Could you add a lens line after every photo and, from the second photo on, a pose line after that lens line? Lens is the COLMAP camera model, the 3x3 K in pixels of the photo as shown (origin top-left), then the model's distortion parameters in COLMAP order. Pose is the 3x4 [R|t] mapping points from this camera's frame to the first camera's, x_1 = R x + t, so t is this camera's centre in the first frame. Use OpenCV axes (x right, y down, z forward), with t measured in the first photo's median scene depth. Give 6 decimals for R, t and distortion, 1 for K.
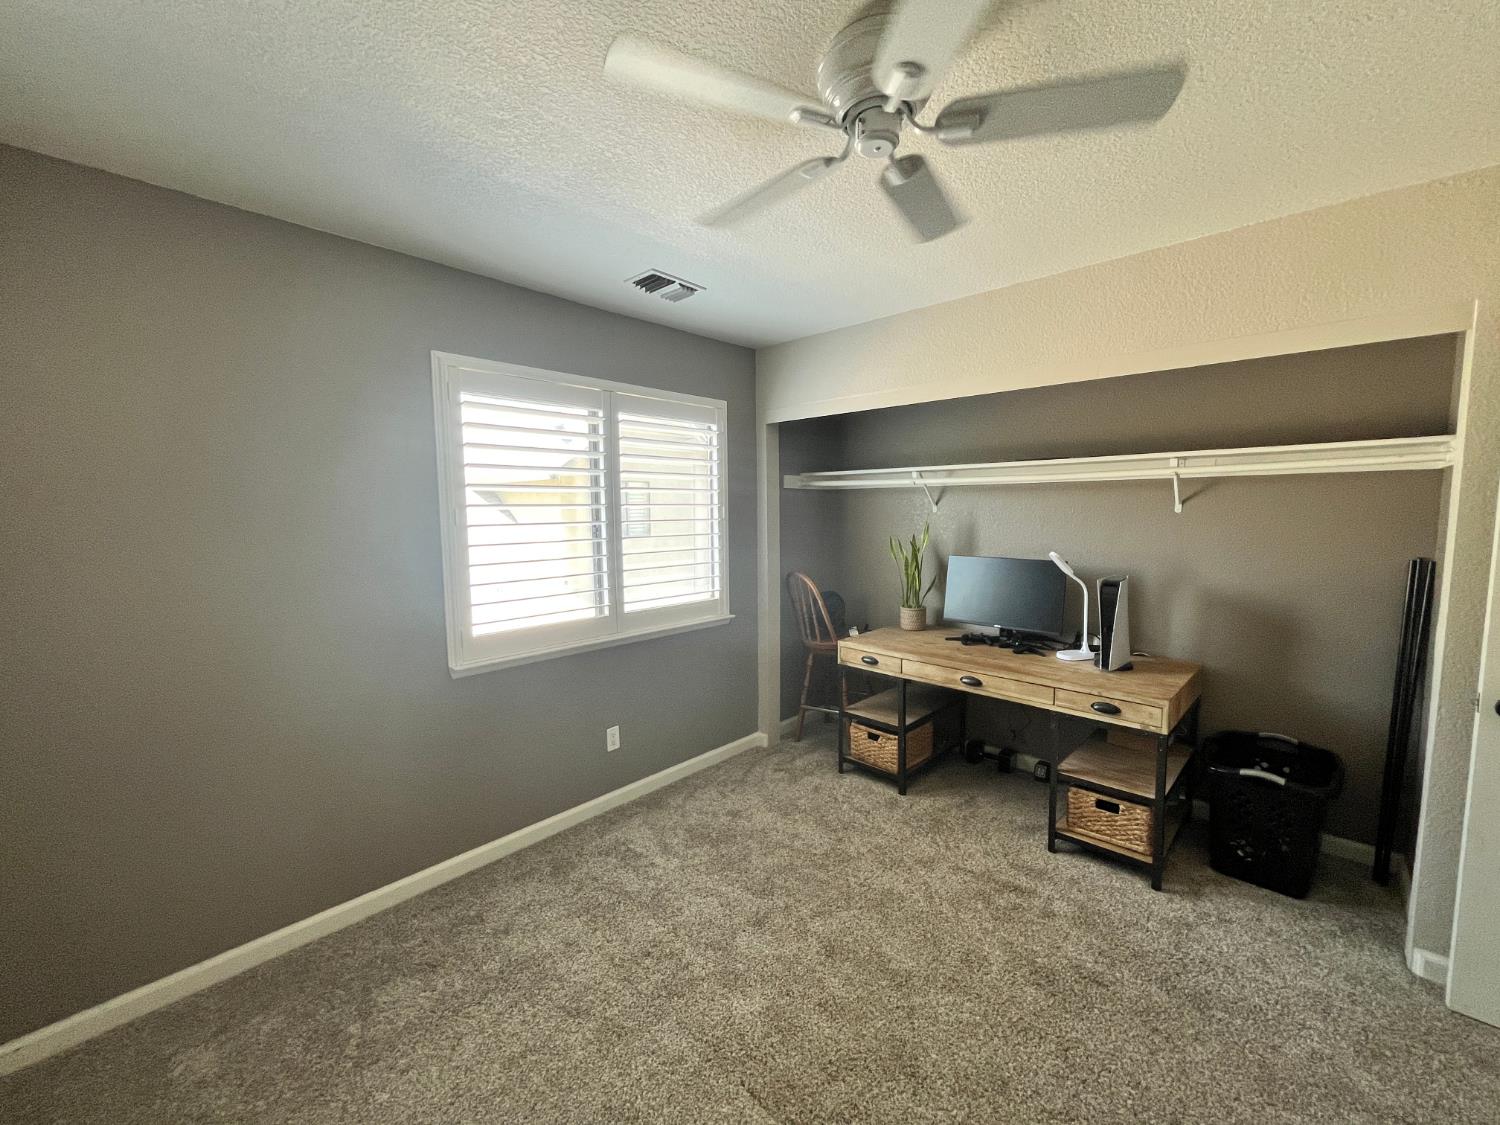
lens RADIAL K [[604.4, 0, 751.9], [0, 604.4, 562.8], [0, 0, 1]] dist [-0.001789, 0.000182]
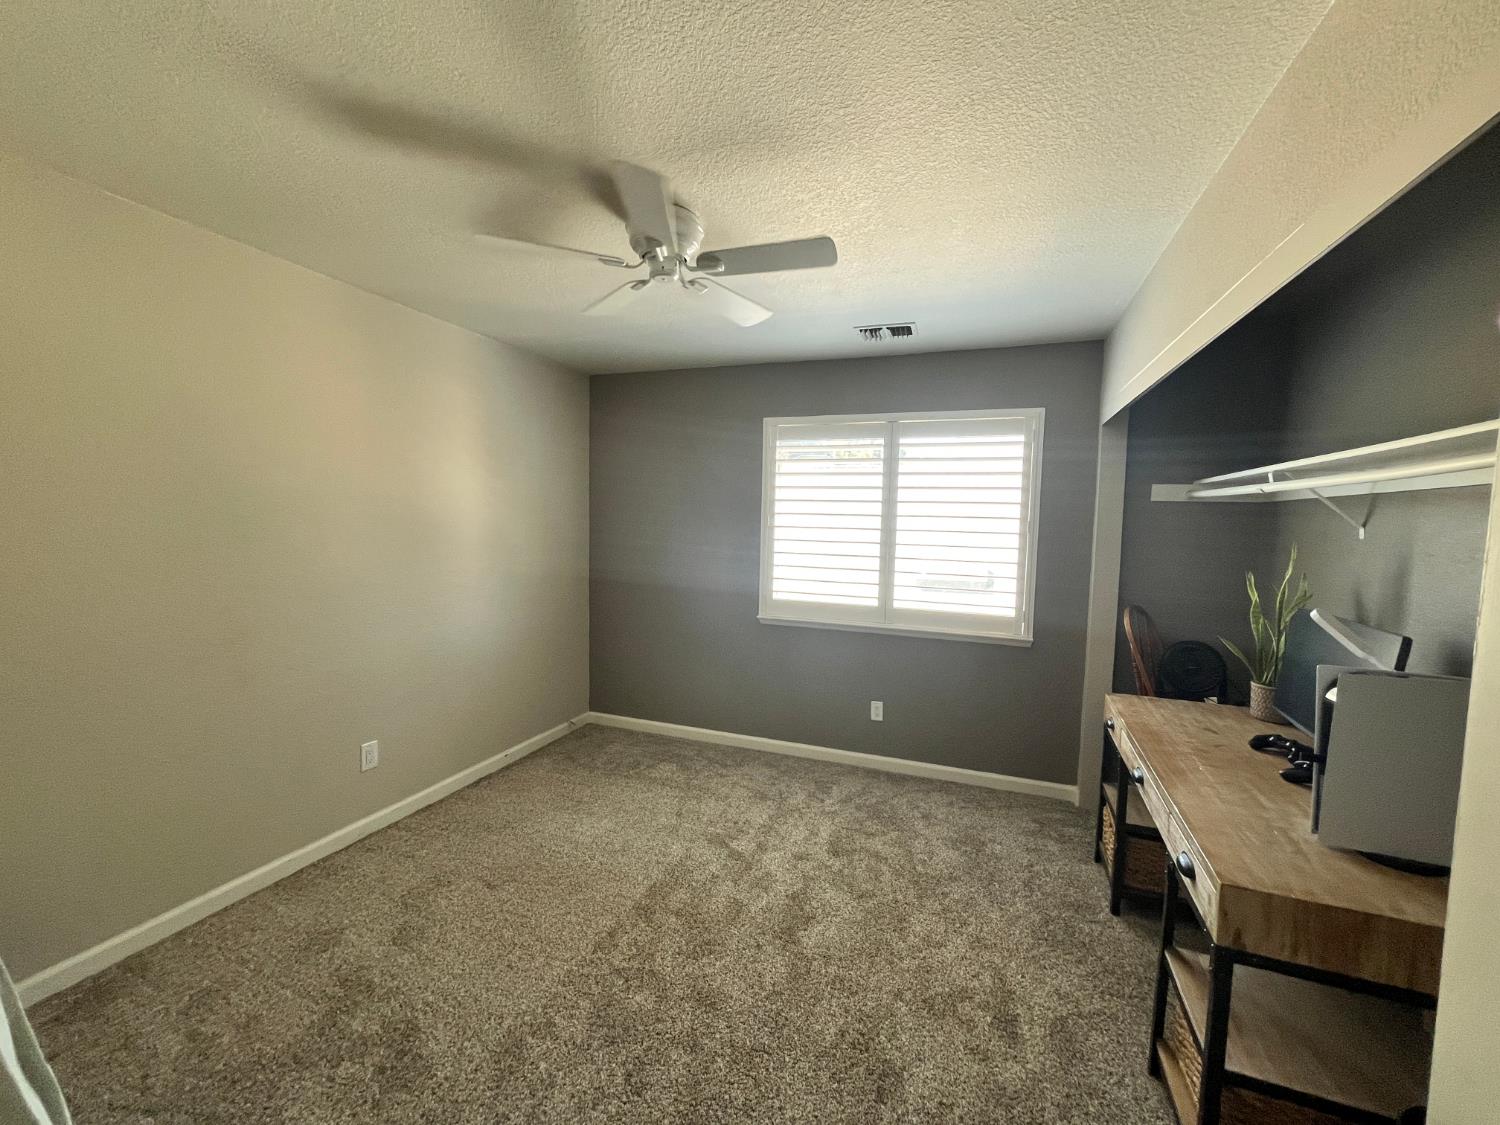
lens RADIAL K [[604.4, 0, 751.9], [0, 604.4, 562.8], [0, 0, 1]] dist [-0.001789, 0.000182]
pose [[0.384463, 0.084900, -0.919228, 0.767749], [-0.112473, 0.992652, 0.044640, -0.025546], [0.916263, 0.086226, 0.391187, 0.287225]]
